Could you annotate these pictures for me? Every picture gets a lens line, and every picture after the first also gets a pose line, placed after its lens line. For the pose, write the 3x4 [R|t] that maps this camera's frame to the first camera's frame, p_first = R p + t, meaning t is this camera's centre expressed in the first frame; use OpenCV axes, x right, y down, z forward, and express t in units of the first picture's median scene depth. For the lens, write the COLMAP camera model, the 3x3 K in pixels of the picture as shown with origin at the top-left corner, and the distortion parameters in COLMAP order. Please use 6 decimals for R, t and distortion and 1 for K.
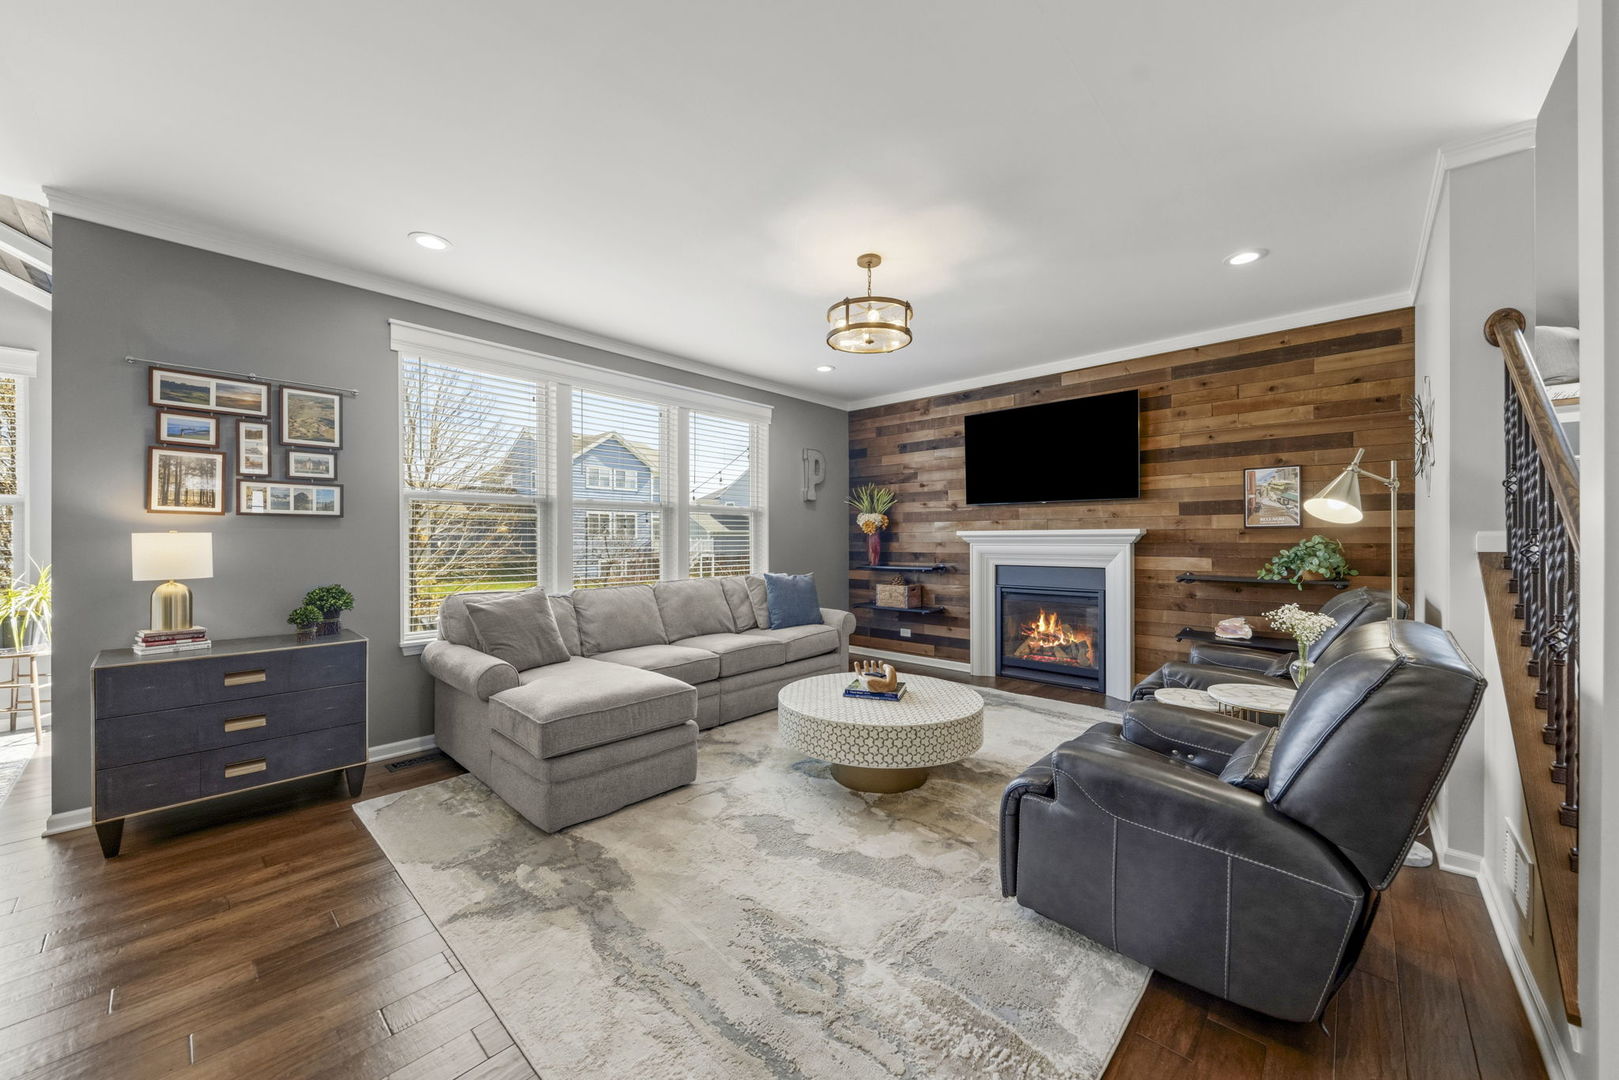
lens RADIAL K [[600.0, 0, 805.0], [0, 600.0, 542.1], [0, 0, 1]] dist [0.000426, -0.000240]
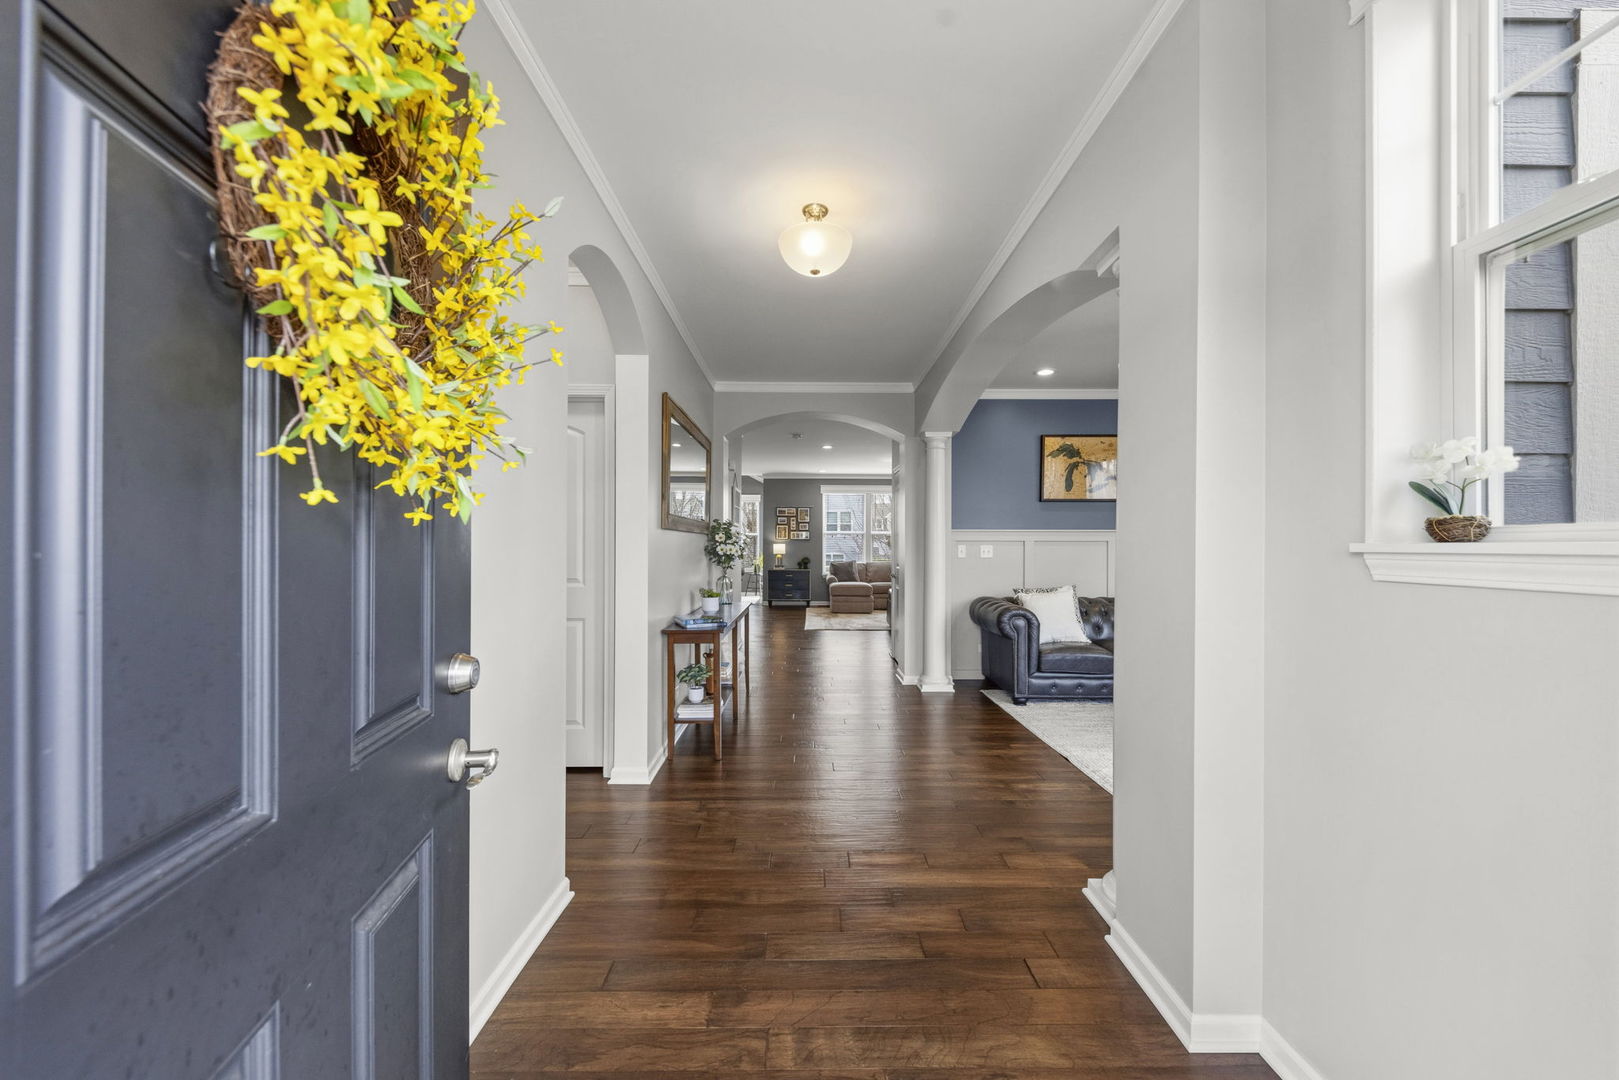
lens RADIAL K [[600.0, 0, 805.0], [0, 600.0, 542.1], [0, 0, 1]] dist [0.000426, -0.000240]
pose [[0.678462, 0.001101, -0.734635, 2.280660], [-0.006447, 0.999969, -0.004454, -0.007731], [0.734608, 0.007758, 0.678448, -1.834019]]
